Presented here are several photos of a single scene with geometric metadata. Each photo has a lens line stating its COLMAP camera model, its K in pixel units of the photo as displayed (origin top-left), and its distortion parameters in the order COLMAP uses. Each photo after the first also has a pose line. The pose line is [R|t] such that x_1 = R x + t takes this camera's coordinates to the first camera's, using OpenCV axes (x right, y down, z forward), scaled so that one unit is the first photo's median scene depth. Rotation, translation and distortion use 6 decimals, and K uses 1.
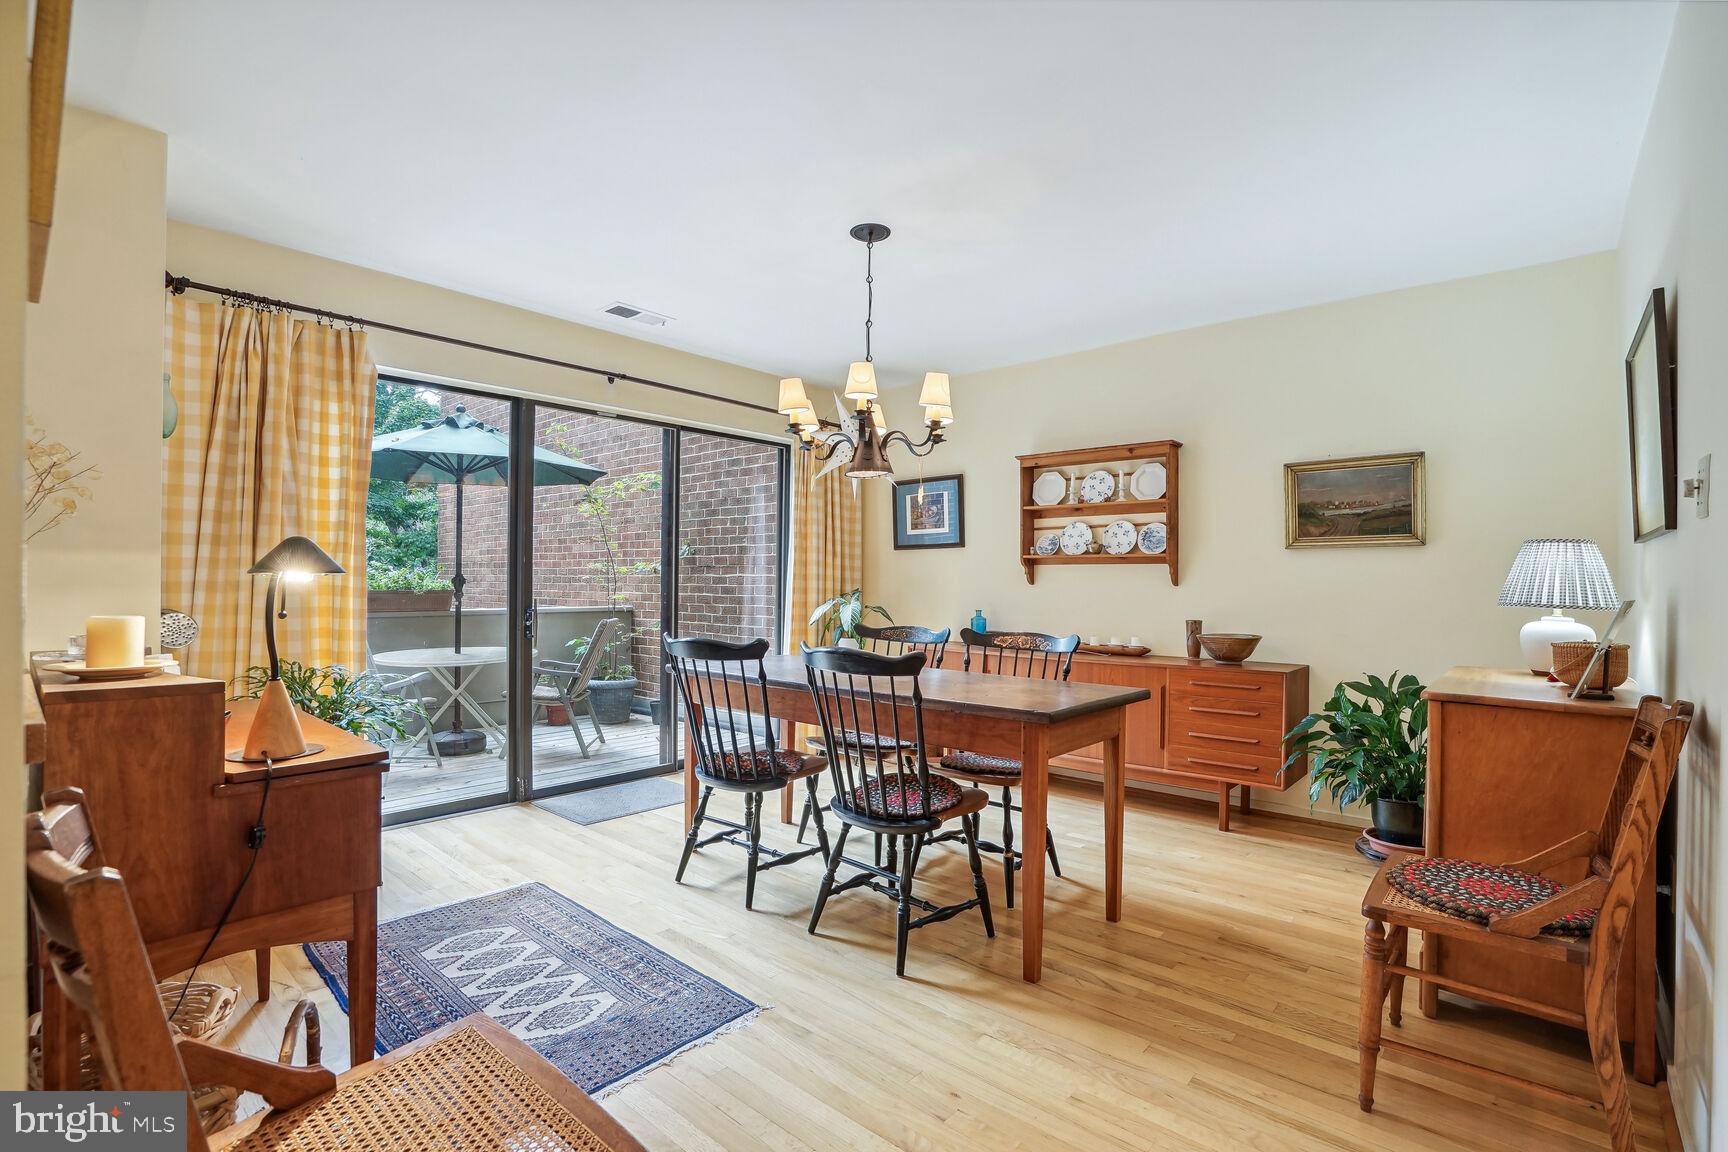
lens RADIAL K [[803.8, 0, 861.6], [0, 803.8, 584.5], [0, 0, 1]] dist [-0.048073, 0.000307]
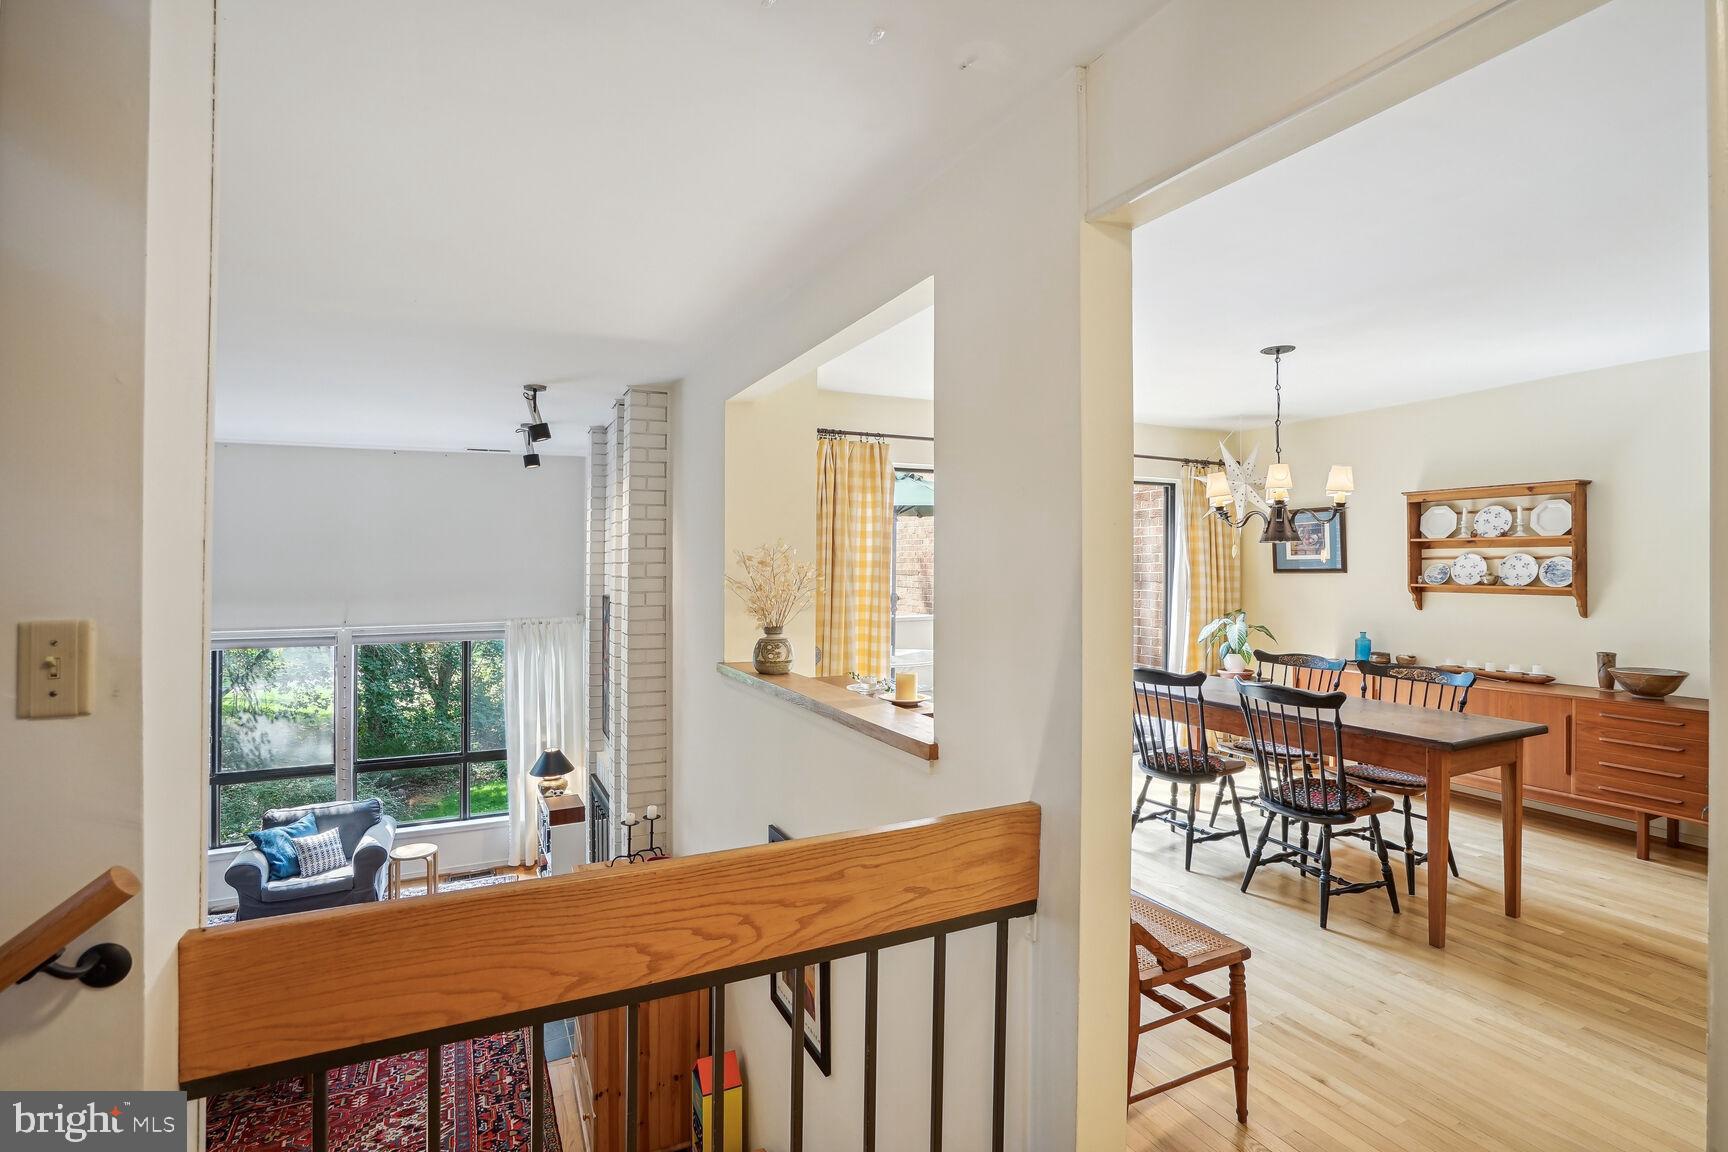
lens RADIAL K [[817.0, 0, 867.8], [0, 817.0, 563.3], [0, 0, 1]] dist [-0.042002, 0.018204]
pose [[0.930114, -0.009119, -0.367157, -0.123946], [0.007466, 0.999955, -0.005922, -0.096933], [0.367194, 0.002767, 0.930140, -0.422207]]
